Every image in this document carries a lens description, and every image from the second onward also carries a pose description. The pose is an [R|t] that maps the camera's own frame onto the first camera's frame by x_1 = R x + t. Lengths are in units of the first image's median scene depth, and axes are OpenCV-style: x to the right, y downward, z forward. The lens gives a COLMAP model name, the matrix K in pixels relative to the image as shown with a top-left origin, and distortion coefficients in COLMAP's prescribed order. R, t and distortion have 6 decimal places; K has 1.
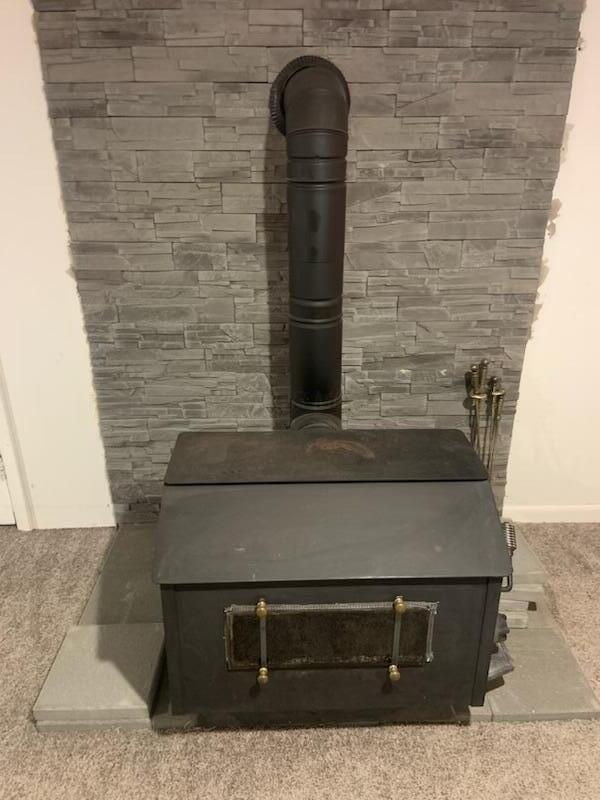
lens RADIAL K [[601.0, 0, 300.0], [0, 601.0, 400.0], [0, 0, 1]] dist [0.105500, -0.125717]
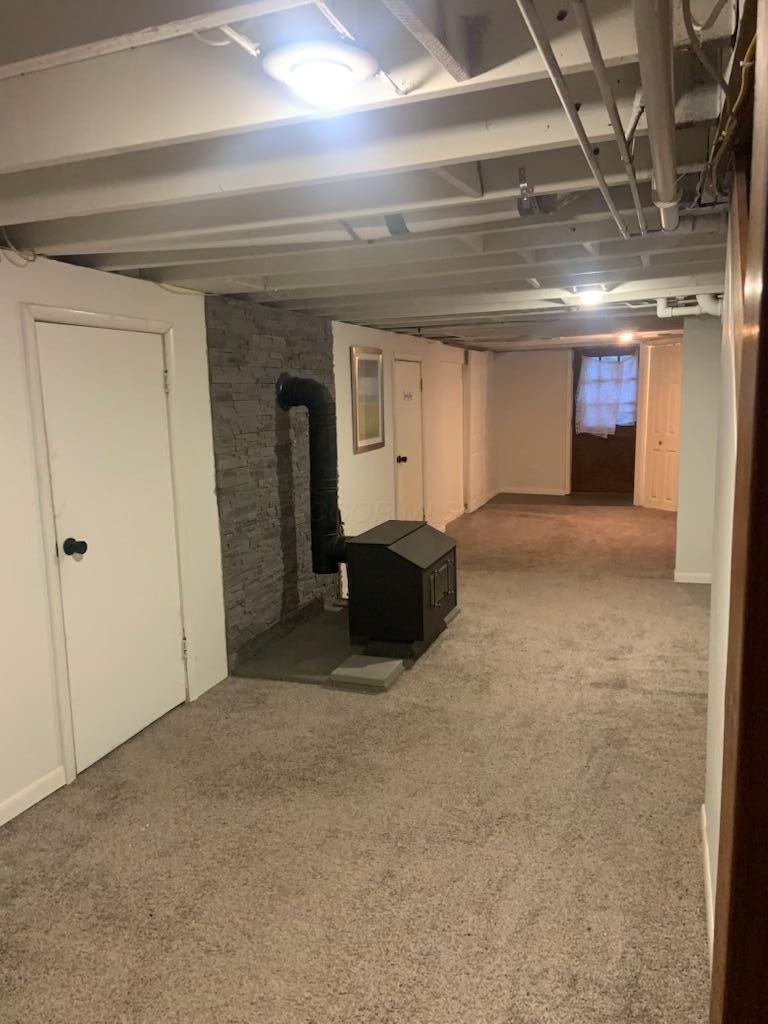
lens RADIAL K [[769.3, 0, 384.0], [0, 769.3, 512.0], [0, 0, 1]] dist [0.105500, -0.125717]
pose [[0.359762, -0.150661, 0.920800, -2.117877], [0.396268, 0.918124, -0.004601, 0.021460], [-0.844715, 0.366539, 0.390008, -0.127101]]
